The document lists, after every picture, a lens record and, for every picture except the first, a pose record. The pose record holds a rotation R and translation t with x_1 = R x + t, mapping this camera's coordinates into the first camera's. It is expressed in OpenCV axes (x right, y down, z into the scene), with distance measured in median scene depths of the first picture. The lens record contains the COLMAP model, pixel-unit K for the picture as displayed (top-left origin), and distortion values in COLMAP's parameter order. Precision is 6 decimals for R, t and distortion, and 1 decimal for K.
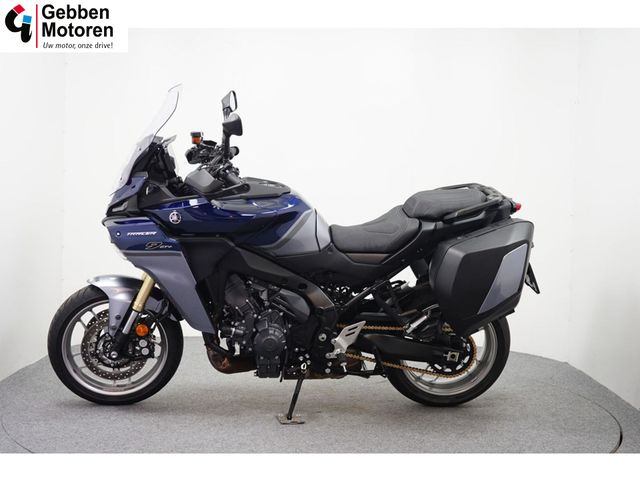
lens RADIAL K [[893.8, 0, 318.8], [0, 893.8, 238.9], [0, 0, 1]] dist [0.010050, 0.000000]
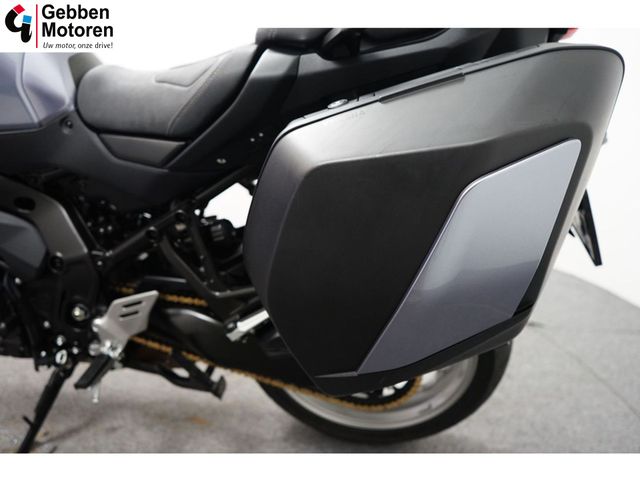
lens RADIAL K [[499.2, 0, 317.9], [0, 499.2, 238.8], [0, 0, 1]] dist [0.004960, 0.001000]
pose [[0.960949, 0.110116, -0.253874, 0.190600], [-0.049537, 0.971051, 0.233681, 0.004254], [0.272257, -0.211979, 0.938585, 0.800754]]
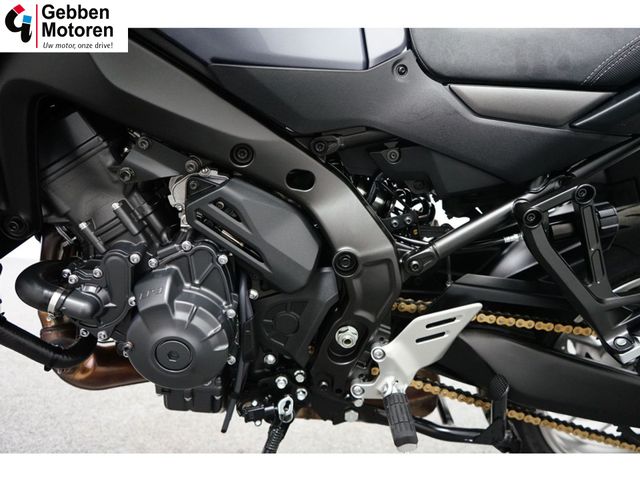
lens RADIAL K [[499.2, 0, 322.3], [0, 499.2, 240.4], [0, 0, 1]] dist [0.004960, 0.001000]
pose [[0.993715, 0.102635, -0.044693, -0.000229], [-0.096859, 0.988470, 0.116384, 0.053300], [0.056123, -0.111324, 0.992198, 0.822754]]
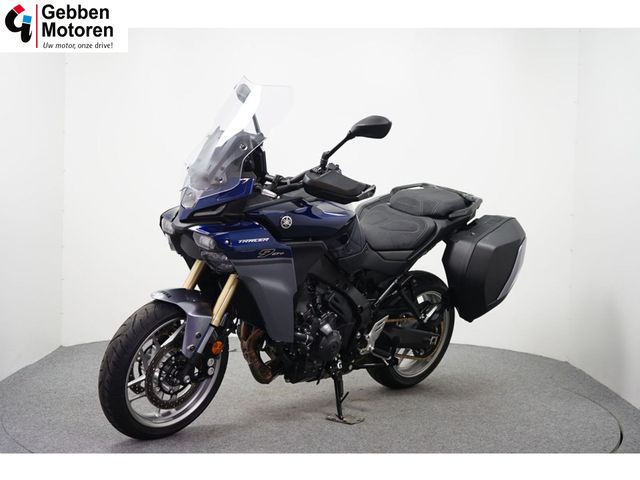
lens RADIAL K [[893.8, 0, 321.1], [0, 893.8, 241.4], [0, 0, 1]] dist [0.010050, 0.000000]
pose [[0.778557, -0.038698, 0.626379, -0.668901], [0.024040, 0.999203, 0.031851, -0.030138], [-0.627113, -0.009740, 0.778867, 0.234751]]
